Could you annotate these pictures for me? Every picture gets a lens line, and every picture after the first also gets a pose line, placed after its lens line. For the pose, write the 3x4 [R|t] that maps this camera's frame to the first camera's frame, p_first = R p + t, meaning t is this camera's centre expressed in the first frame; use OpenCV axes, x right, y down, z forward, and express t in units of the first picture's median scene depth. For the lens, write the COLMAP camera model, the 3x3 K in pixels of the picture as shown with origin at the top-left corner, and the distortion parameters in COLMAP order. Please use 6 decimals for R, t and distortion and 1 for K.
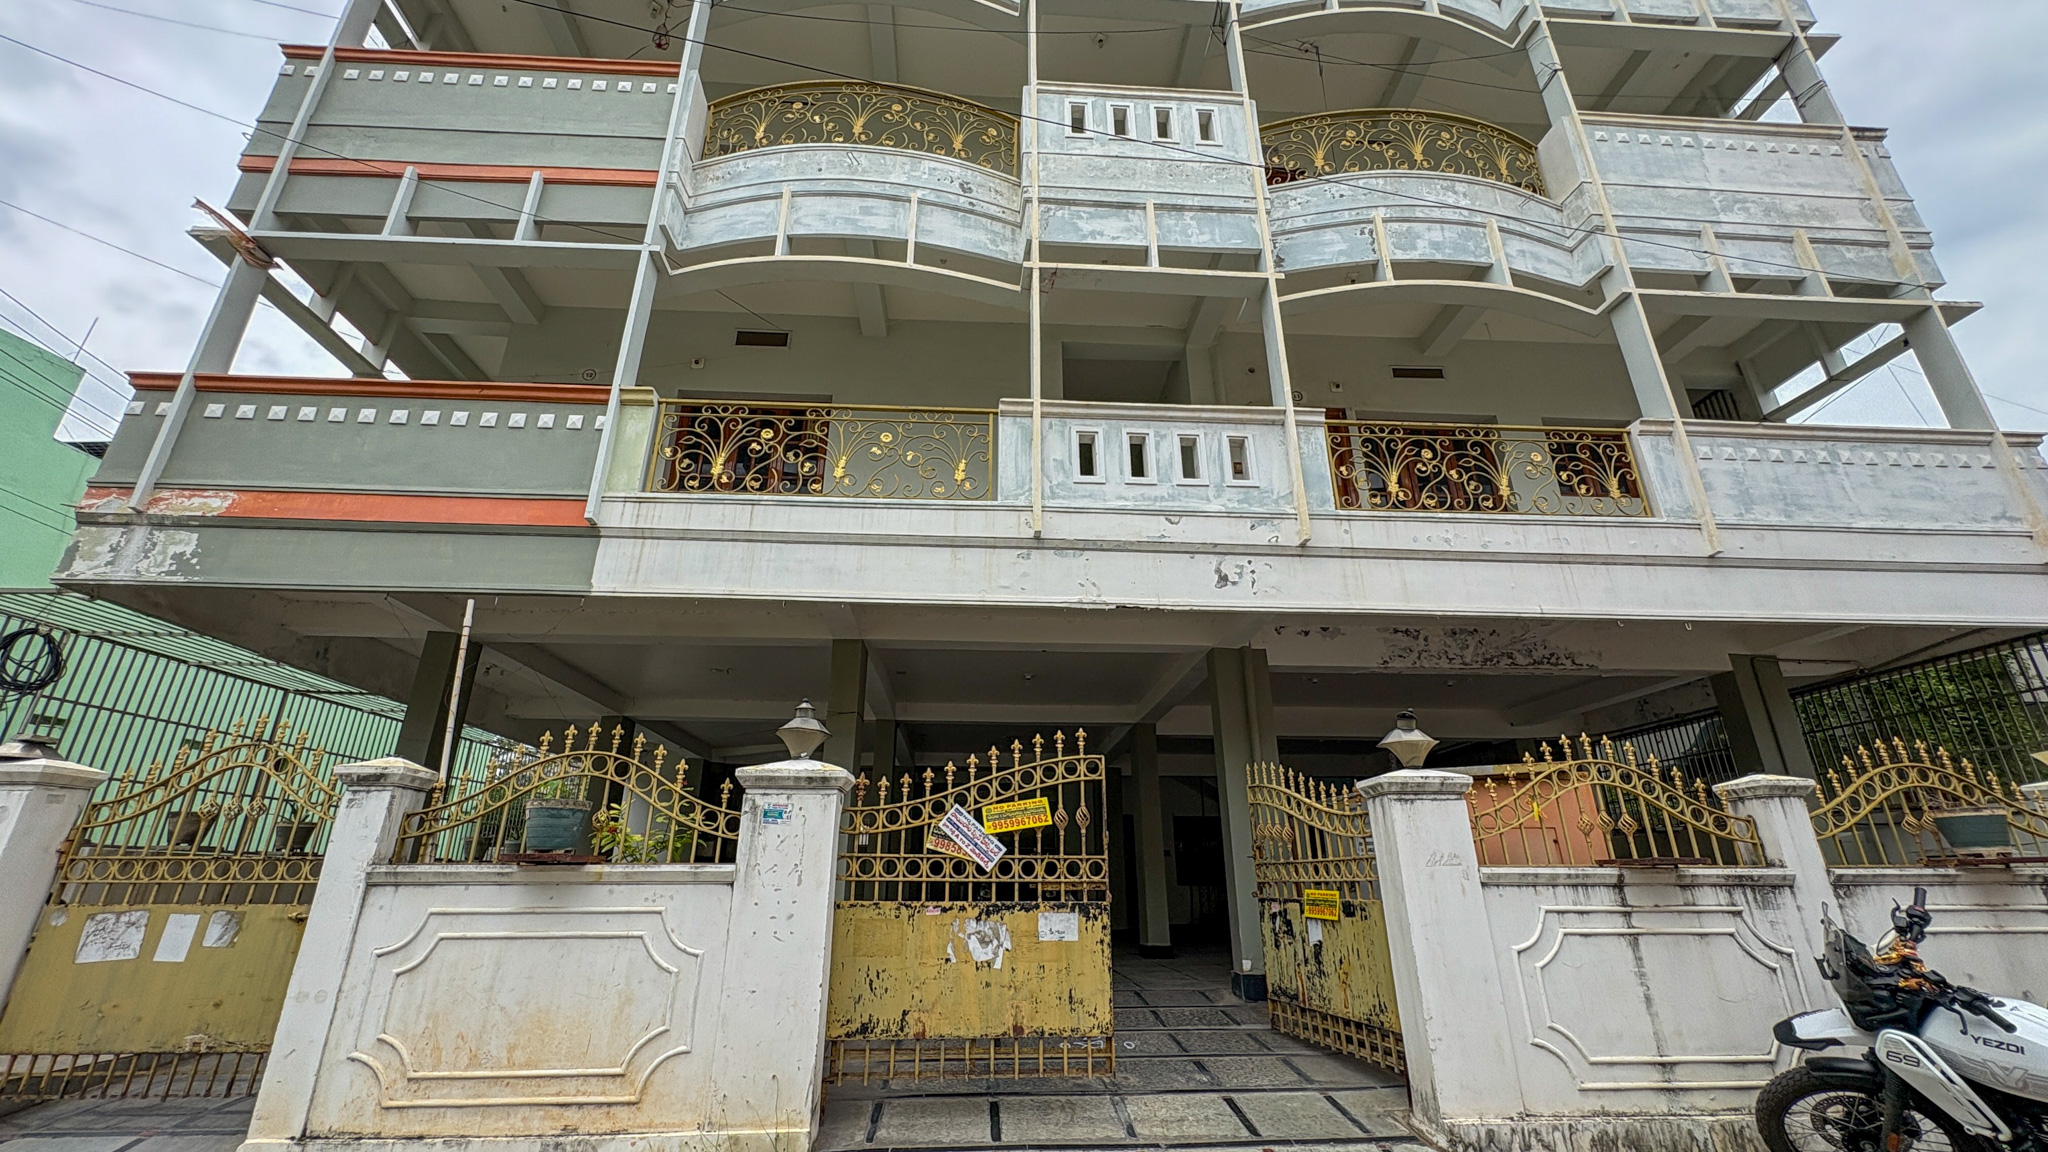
lens RADIAL K [[819.6, 0, 1020.6], [0, 819.6, 574.8], [0, 0, 1]] dist [-0.000890, 0.000590]
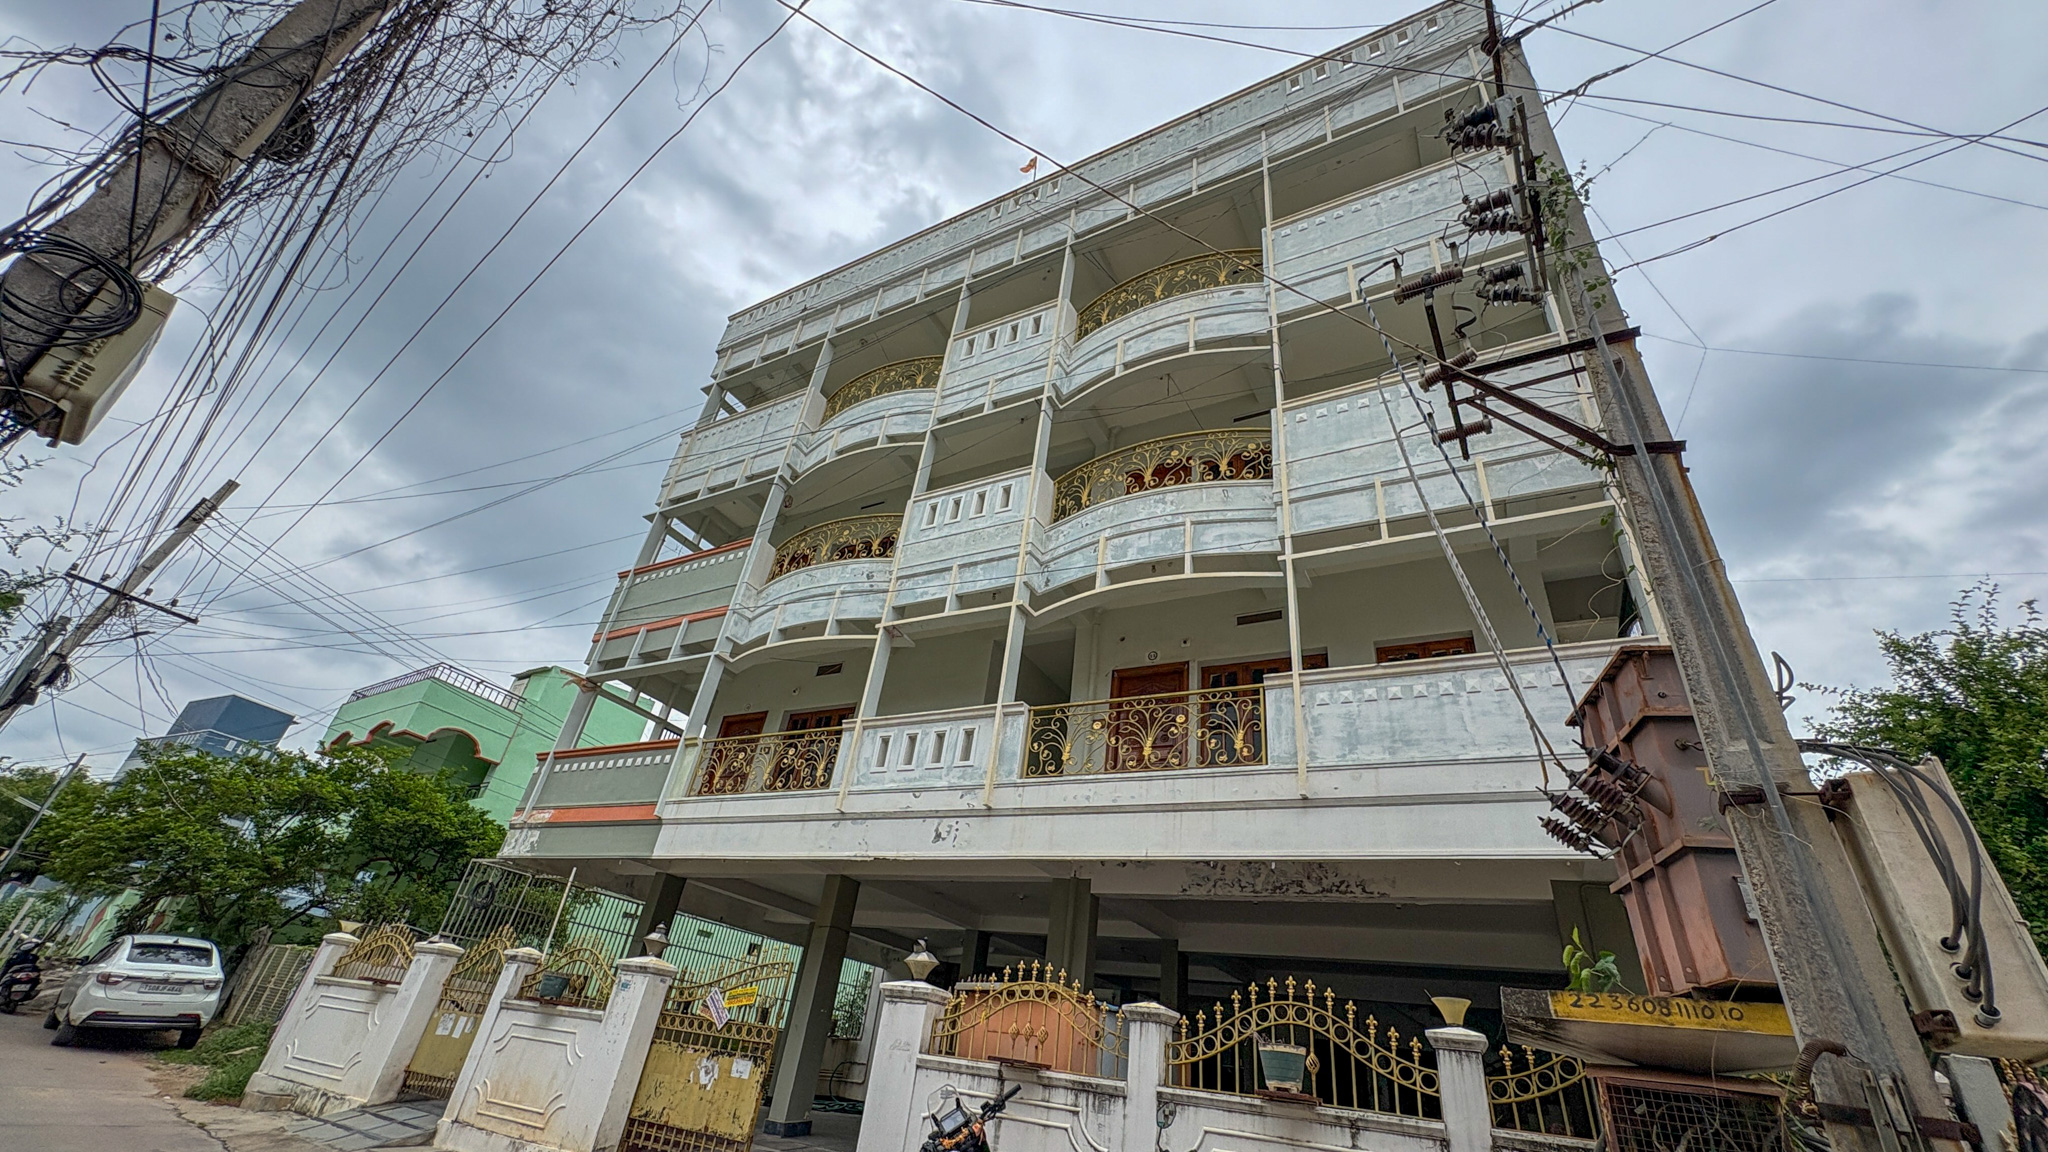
lens RADIAL K [[819.6, 0, 1020.6], [0, 819.6, 574.8], [0, 0, 1]] dist [-0.000890, 0.000590]
pose [[0.842087, -0.192225, -0.503924, 1.178637], [0.076605, 0.967486, -0.241044, -0.080703], [0.533874, 0.164377, 0.829433, -0.200708]]
